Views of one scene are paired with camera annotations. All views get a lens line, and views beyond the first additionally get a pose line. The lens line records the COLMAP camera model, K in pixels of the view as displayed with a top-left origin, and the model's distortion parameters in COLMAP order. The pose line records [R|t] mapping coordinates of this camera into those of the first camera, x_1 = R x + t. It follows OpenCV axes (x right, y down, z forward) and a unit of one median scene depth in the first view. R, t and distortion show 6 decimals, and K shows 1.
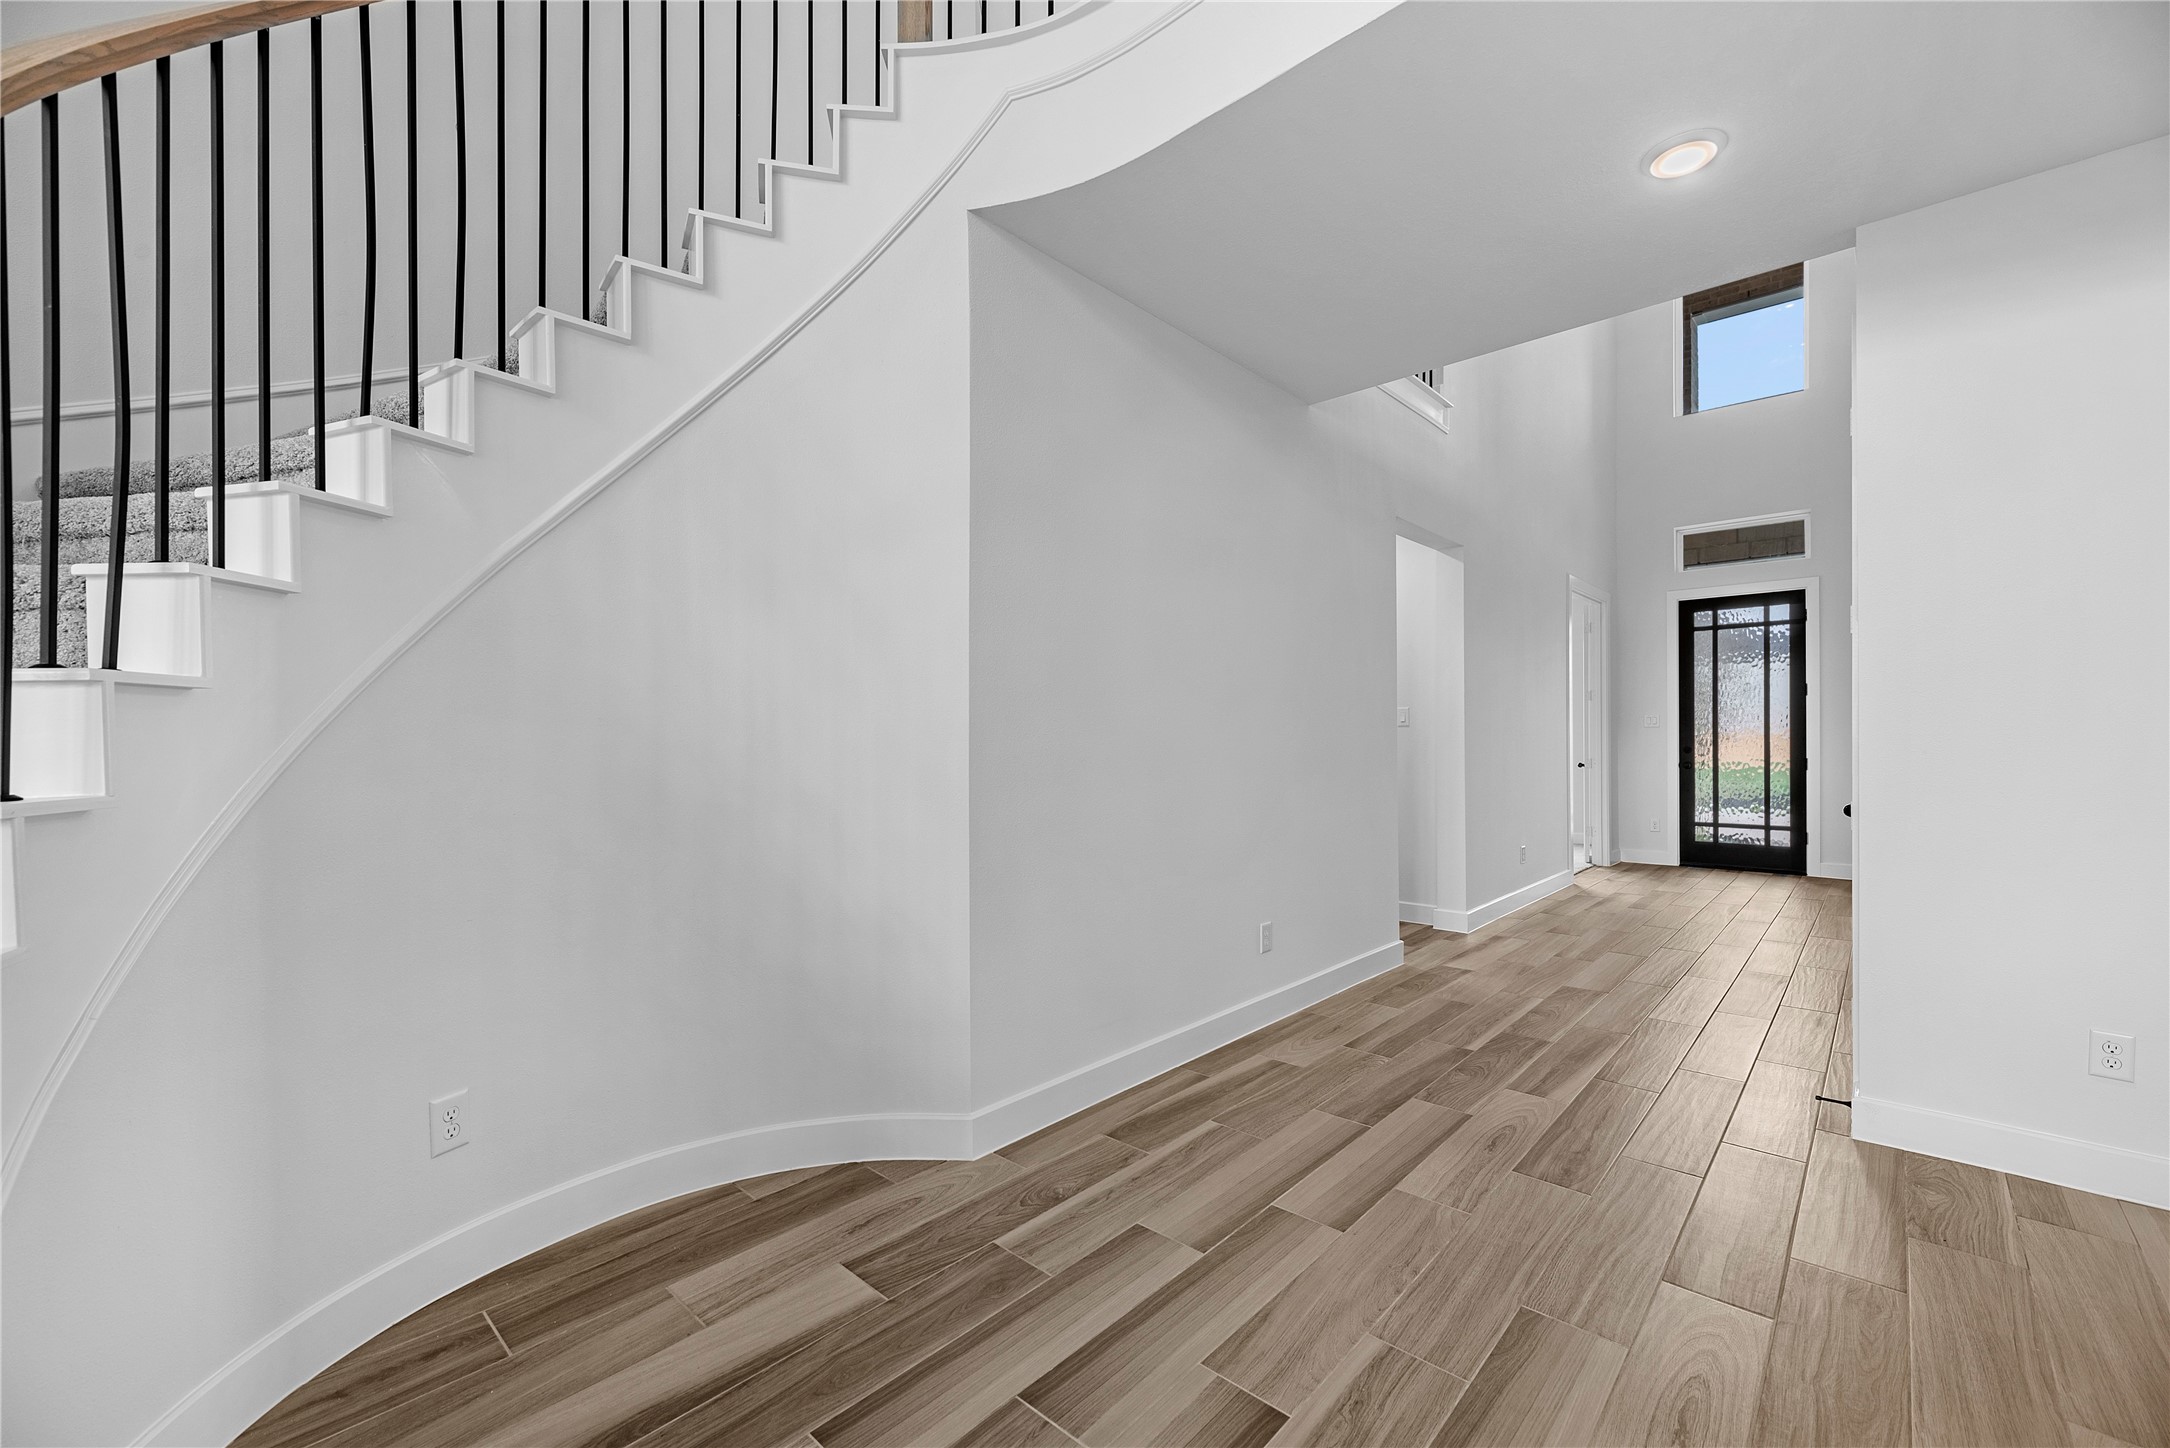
lens RADIAL K [[885.3, 0, 1086.0], [0, 885.3, 732.2], [0, 0, 1]] dist [0.000657, -0.000204]
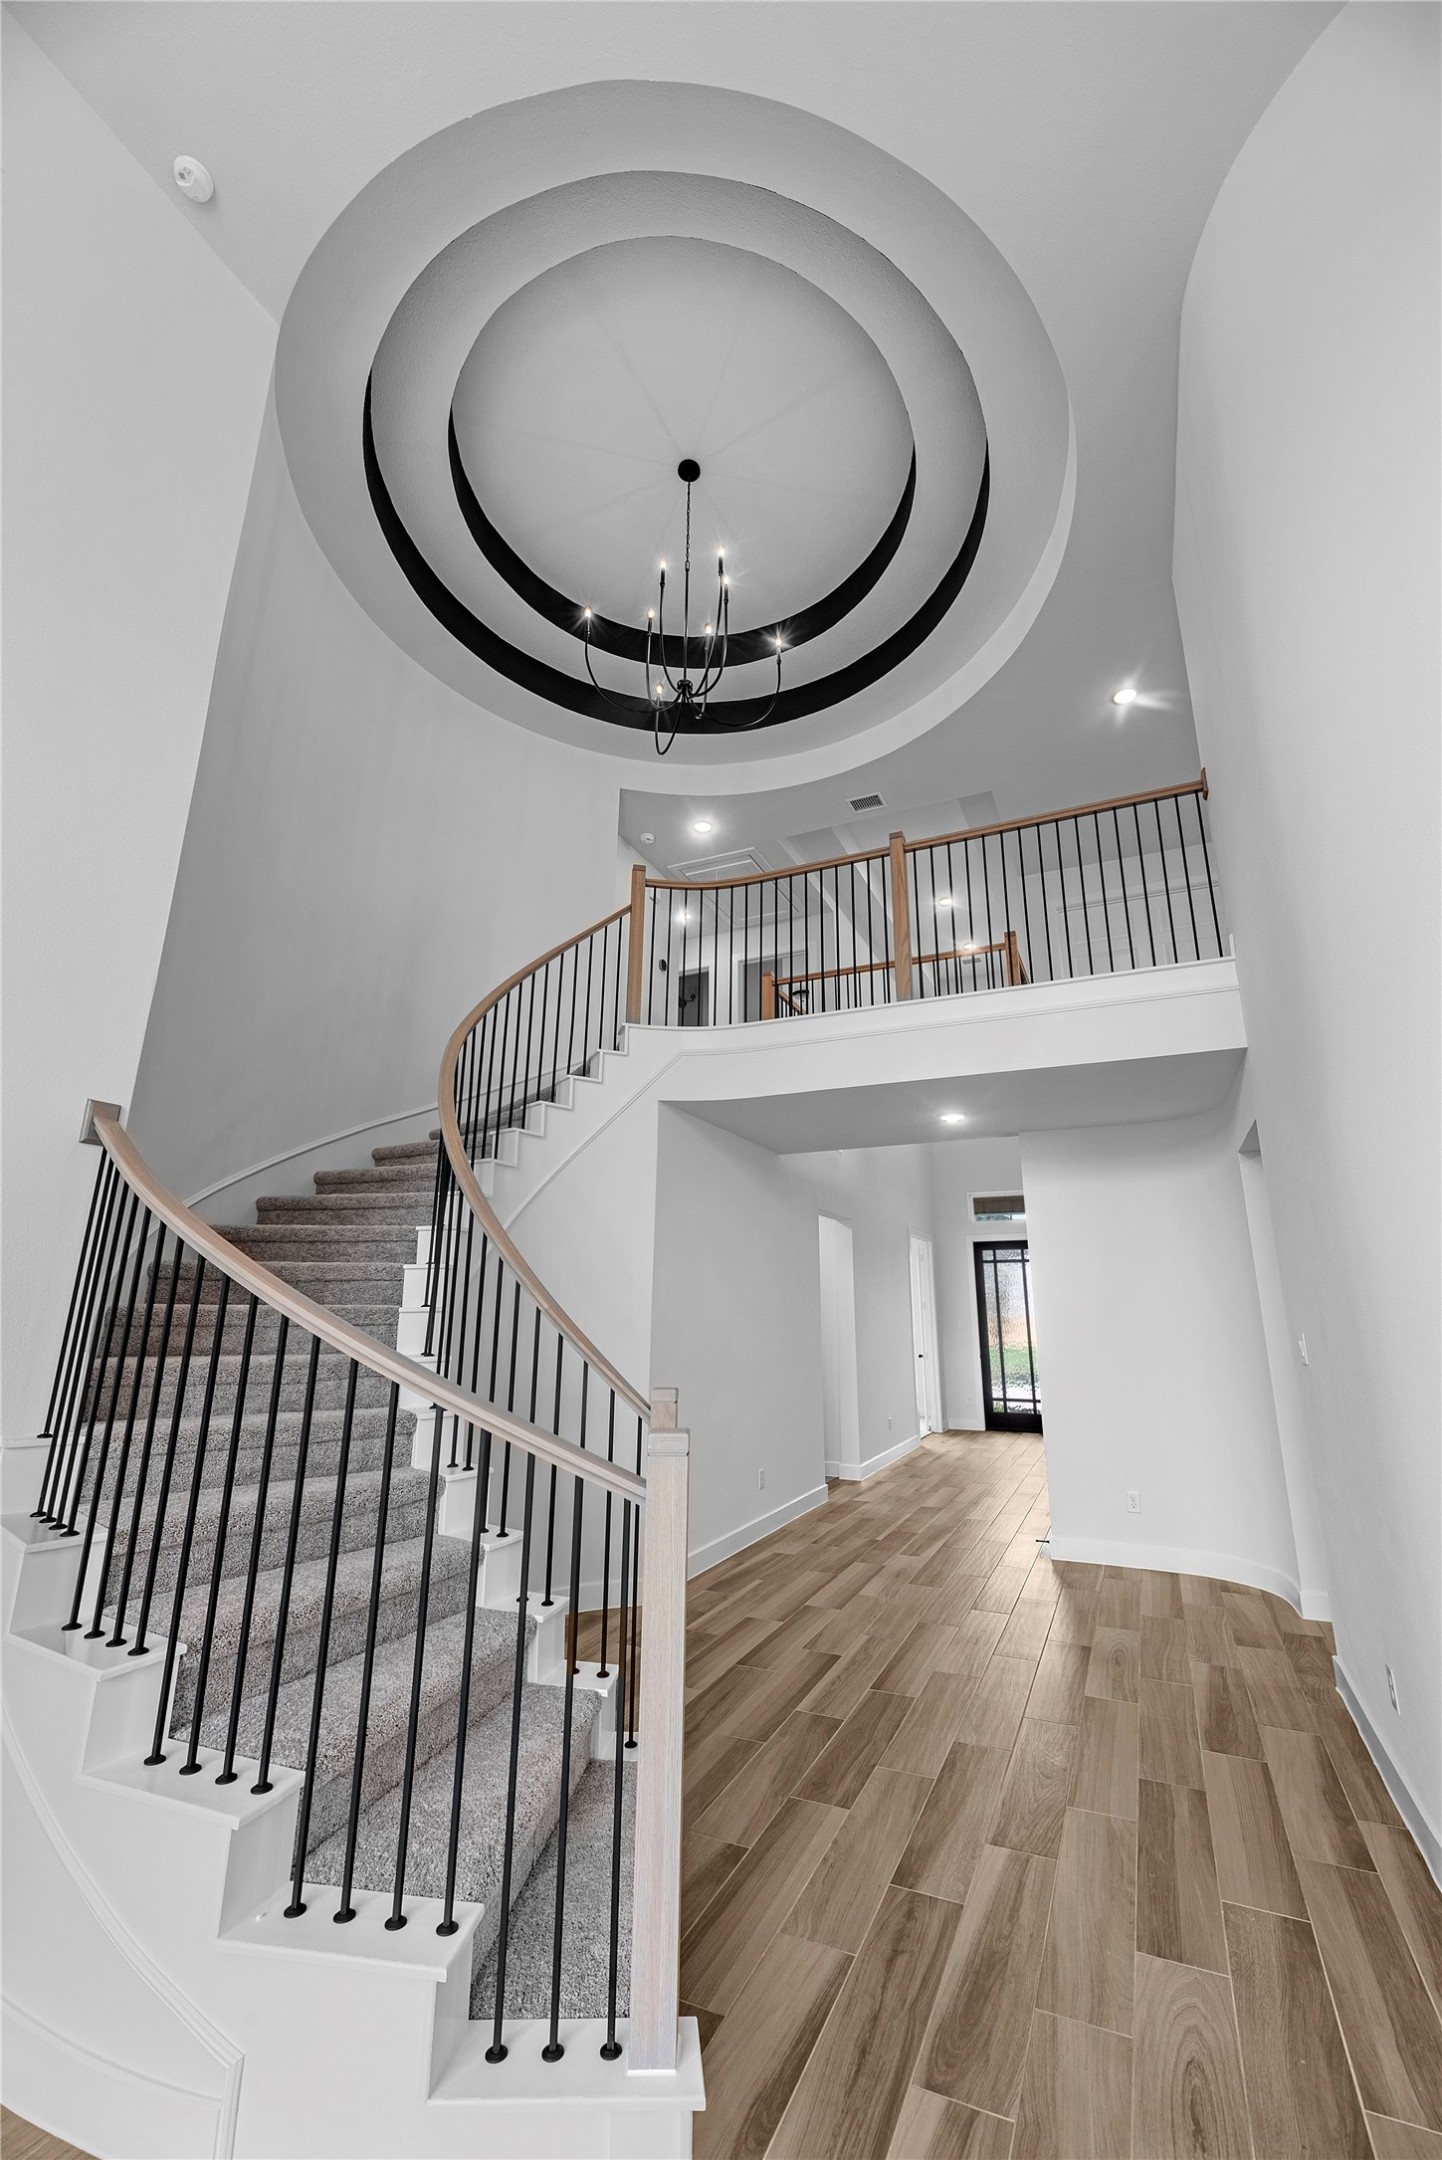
lens RADIAL K [[881.2, 0, 721.0], [0, 881.2, 1080.0], [0, 0, 1]] dist [0.000657, -0.000204]
pose [[0.954773, 0.081186, 0.286036, -0.431629], [-0.007395, 0.968187, -0.250119, -0.085319], [-0.297243, 0.236692, 0.924999, -0.731883]]
